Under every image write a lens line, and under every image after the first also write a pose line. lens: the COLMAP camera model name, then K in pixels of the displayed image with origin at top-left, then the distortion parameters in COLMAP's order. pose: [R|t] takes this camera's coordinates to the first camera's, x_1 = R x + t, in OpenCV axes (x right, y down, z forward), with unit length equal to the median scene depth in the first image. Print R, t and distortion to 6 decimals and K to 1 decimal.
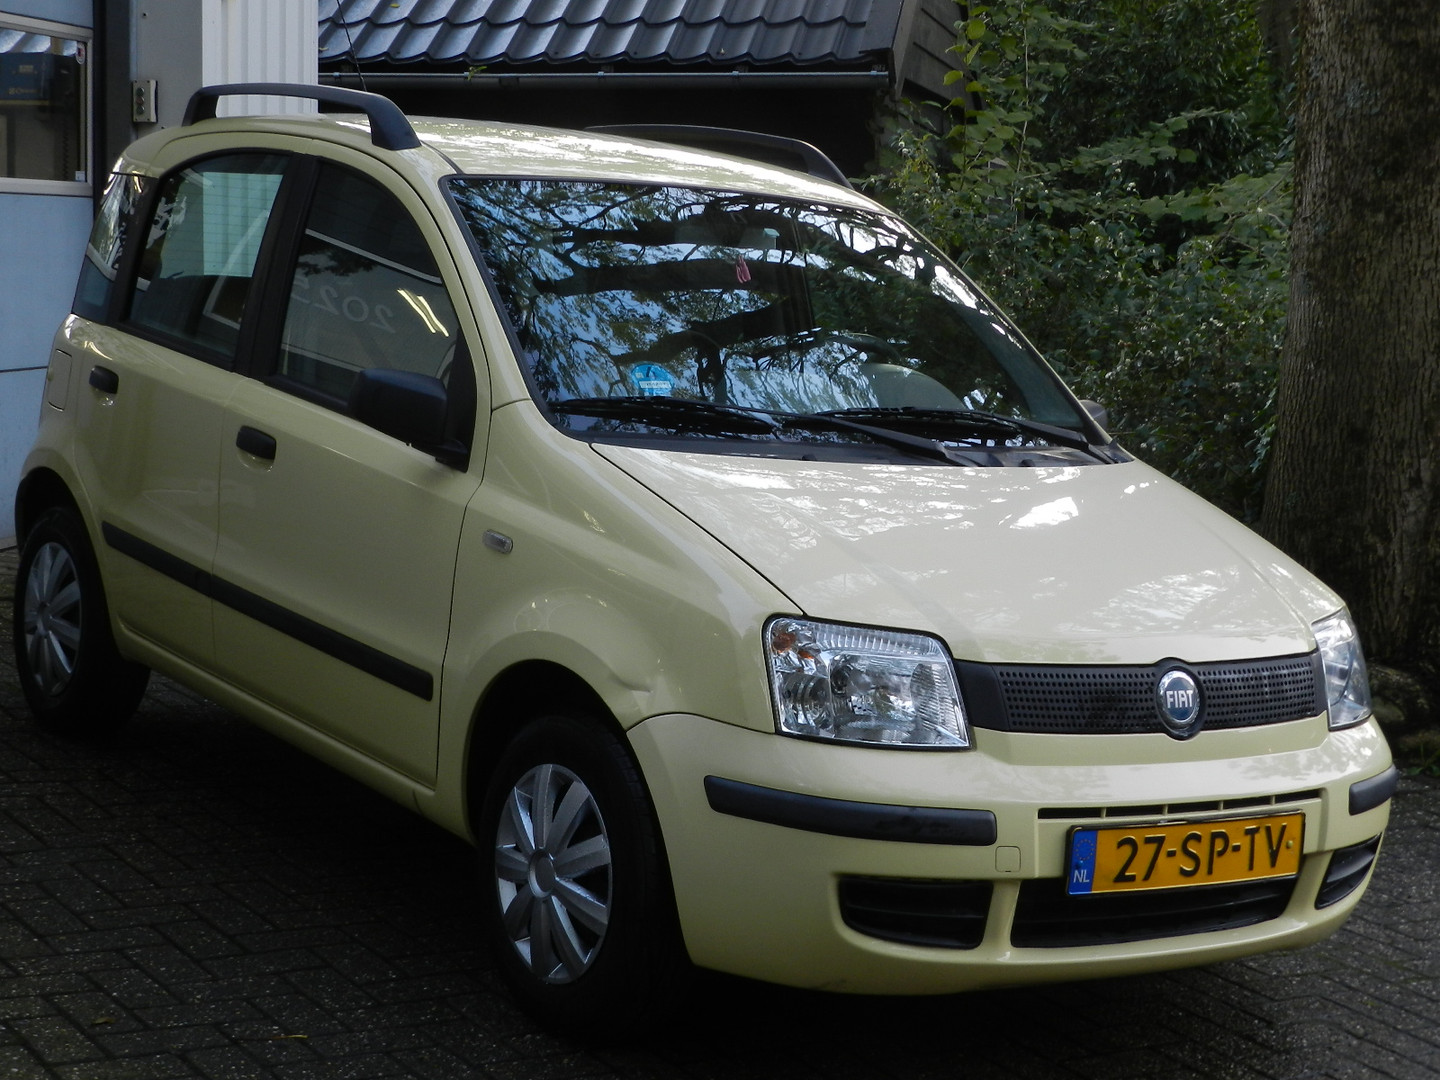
lens RADIAL K [[2573.5, 0, 725.7], [0, 2573.5, 543.0], [0, 0, 1]] dist [-0.025598, -0.037464]
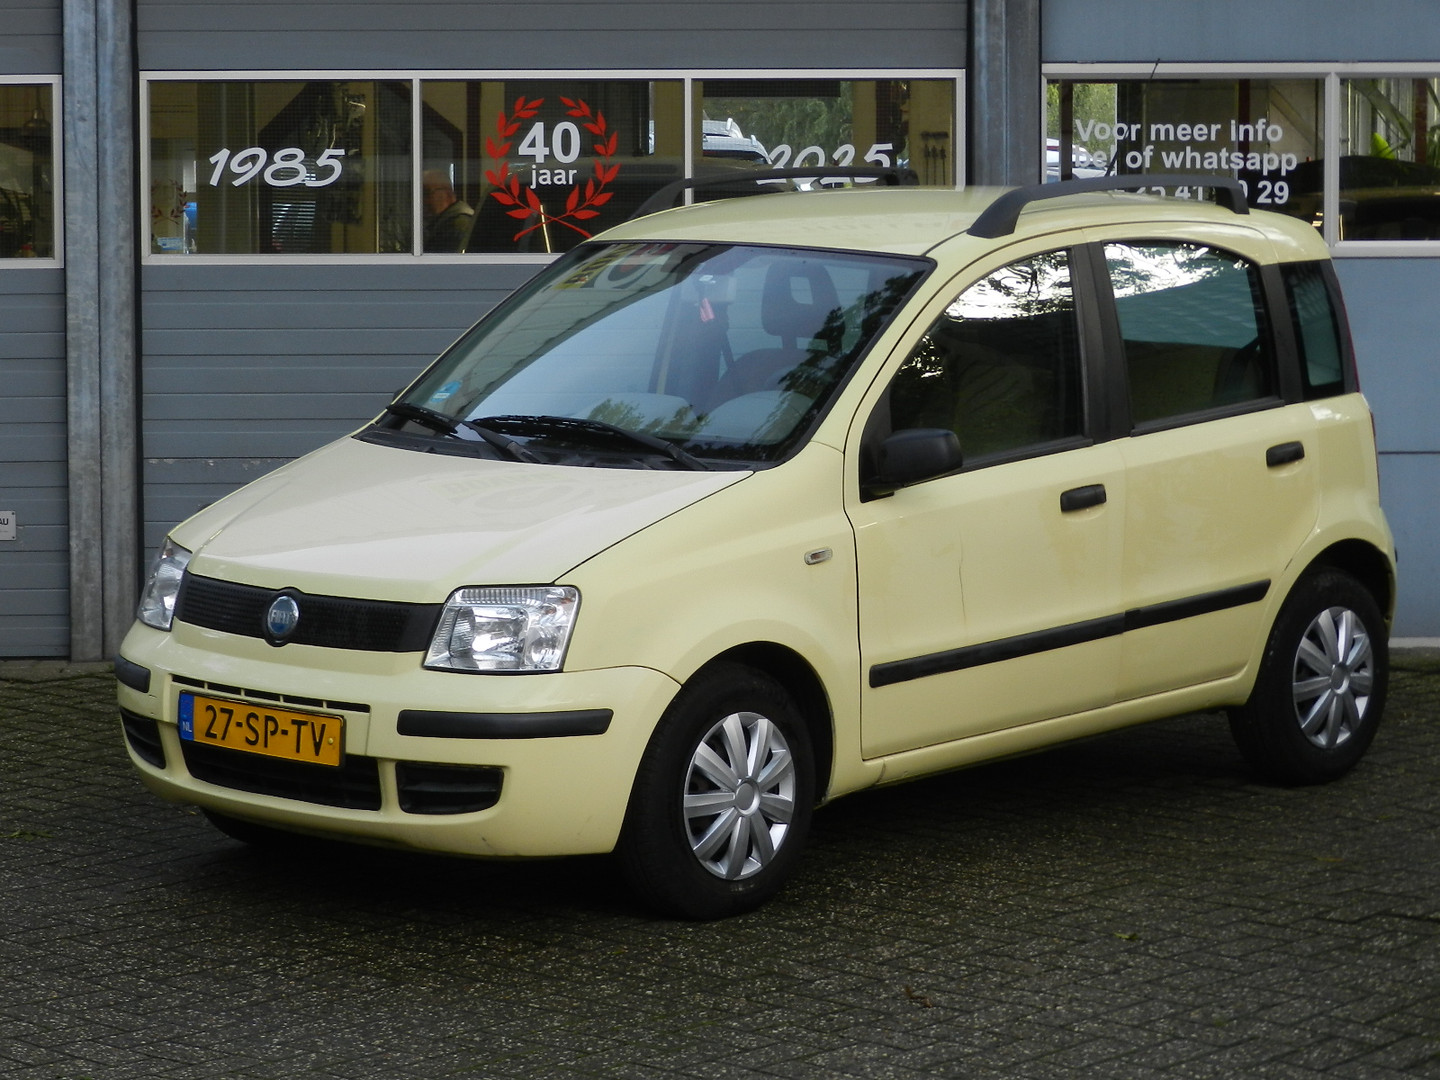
lens RADIAL K [[4168.6, 0, 739.2], [0, 4168.6, 538.6], [0, 0, 1]] dist [-0.025674, -0.392149]
pose [[0.236667, 0.023556, -0.971305, 2.387185], [-0.100720, 0.994915, -0.000412, -0.002896], [0.966356, 0.097927, 0.237836, 0.723341]]
